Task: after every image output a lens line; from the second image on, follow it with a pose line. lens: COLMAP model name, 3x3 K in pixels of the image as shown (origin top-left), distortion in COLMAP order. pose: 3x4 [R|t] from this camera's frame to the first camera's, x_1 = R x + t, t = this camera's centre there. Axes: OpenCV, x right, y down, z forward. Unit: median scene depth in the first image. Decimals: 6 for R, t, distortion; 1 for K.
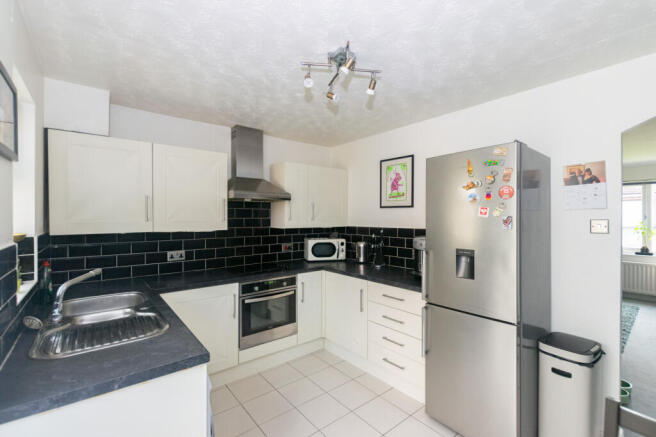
lens RADIAL K [[281.2, 0, 324.3], [0, 281.2, 211.5], [0, 0, 1]] dist [-0.002863, -0.000097]
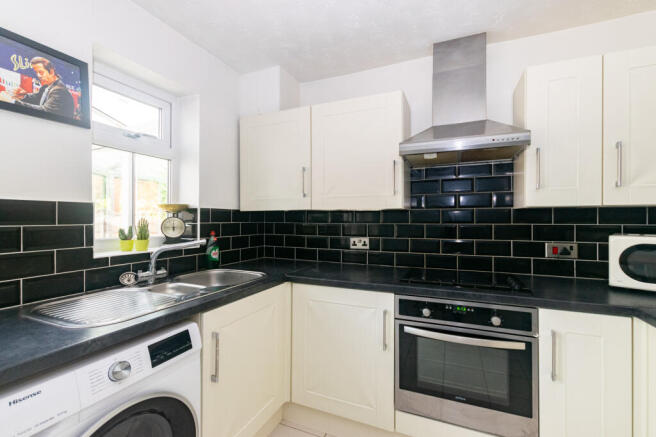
lens RADIAL K [[281.2, 0, 332.3], [0, 281.2, 216.5], [0, 0, 1]] dist [-0.002863, -0.000097]
pose [[0.466781, -0.013526, -0.884270, 0.144286], [0.019308, 0.999801, -0.005101, 0.082715], [0.884162, -0.014693, 0.466949, 0.551134]]
